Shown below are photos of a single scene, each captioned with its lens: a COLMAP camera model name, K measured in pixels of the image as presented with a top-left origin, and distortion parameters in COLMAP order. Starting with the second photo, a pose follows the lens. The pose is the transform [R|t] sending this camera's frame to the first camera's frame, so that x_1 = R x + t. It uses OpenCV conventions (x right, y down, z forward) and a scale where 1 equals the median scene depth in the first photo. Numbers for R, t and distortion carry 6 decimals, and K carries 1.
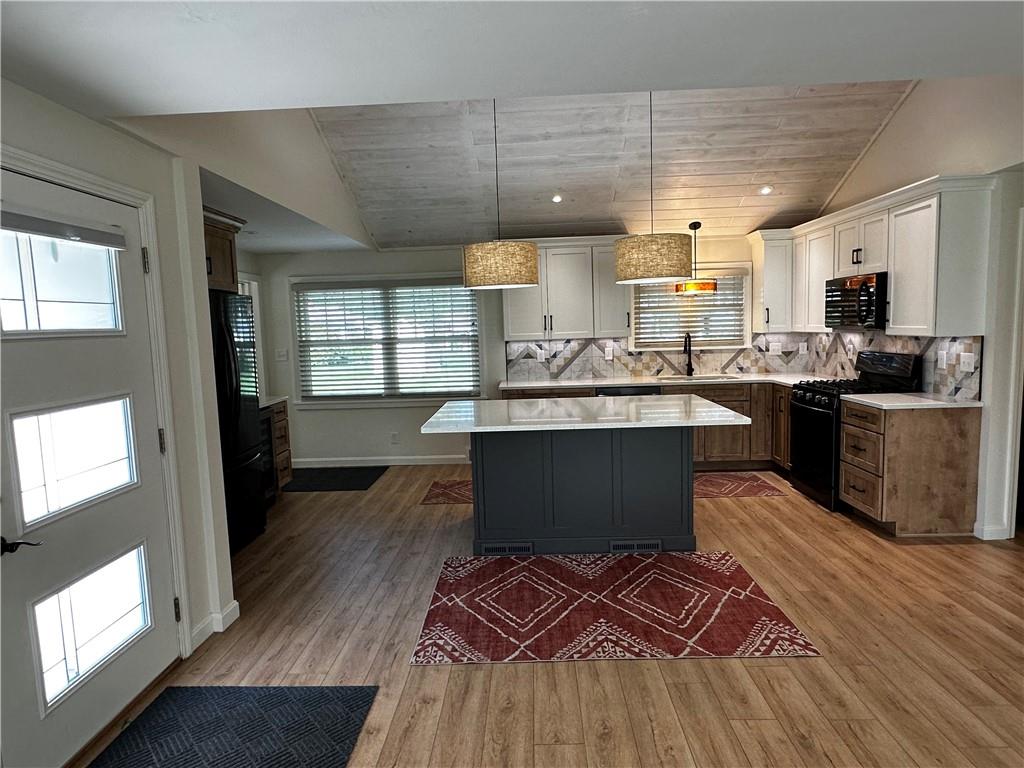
lens RADIAL K [[595.9, 0, 508.1], [0, 595.9, 384.0], [0, 0, 1]] dist [-0.000154, -0.000234]
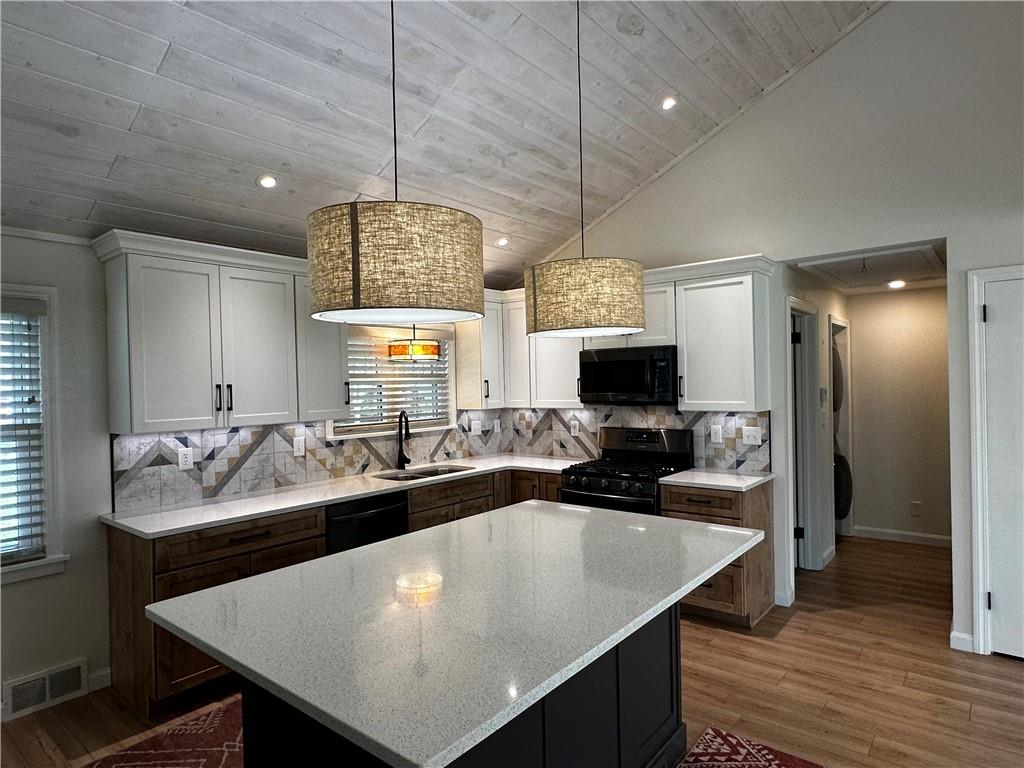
lens RADIAL K [[595.9, 0, 508.1], [0, 595.9, 384.0], [0, 0, 1]] dist [-0.000154, -0.000234]
pose [[0.609374, 0.017475, 0.792690, -0.285542], [0.080156, 0.993277, -0.083516, -0.066066], [-0.788821, 0.114432, 0.603877, 0.626227]]
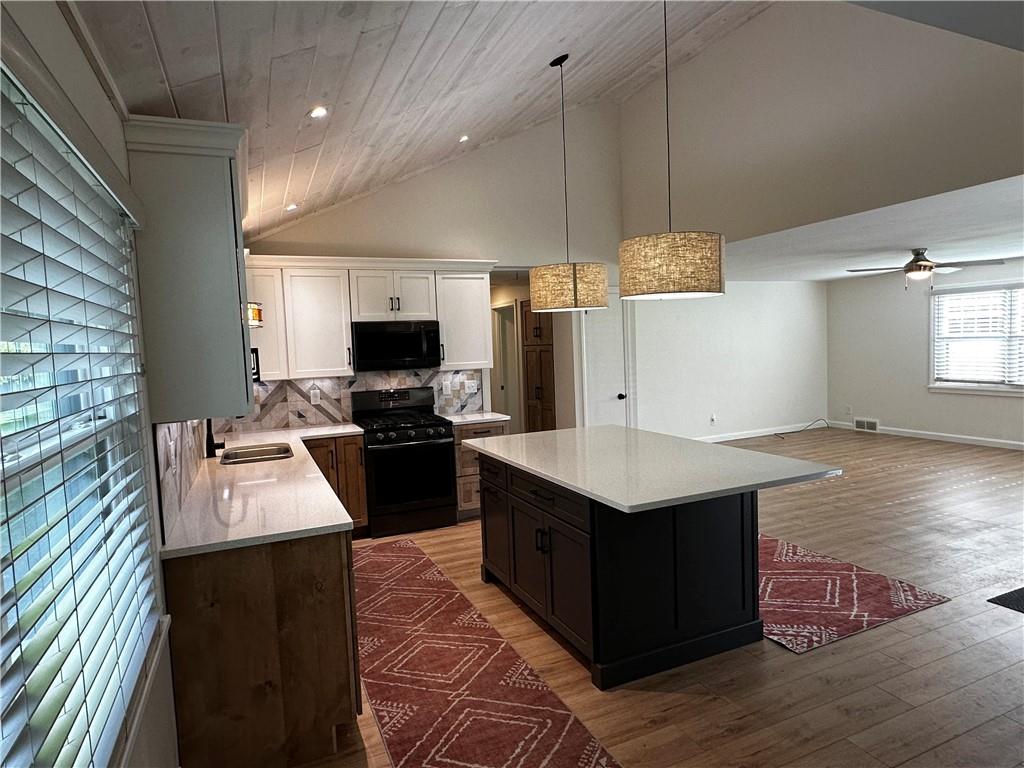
lens RADIAL K [[595.9, 0, 508.1], [0, 595.9, 384.0], [0, 0, 1]] dist [-0.000154, -0.000234]
pose [[-0.434120, -0.010721, 0.900791, -0.539903], [0.143577, 0.986324, 0.080933, -0.134065], [-0.889340, 0.164468, -0.426644, 1.391203]]
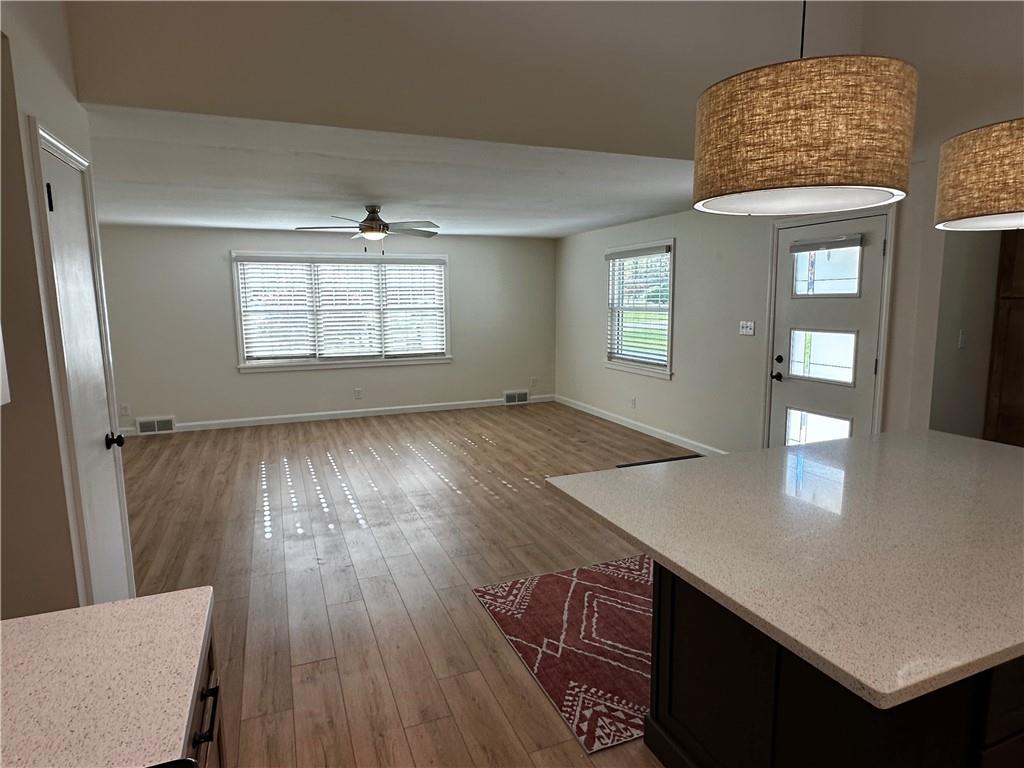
lens RADIAL K [[597.6, 0, 516.0], [0, 597.6, 380.7], [0, 0, 1]] dist [-0.000346, 0.000375]
pose [[-0.908983, 0.093979, -0.406100, 0.529556], [-0.005212, 0.971614, 0.236514, -0.138093], [0.416800, 0.217103, -0.882691, 1.183825]]
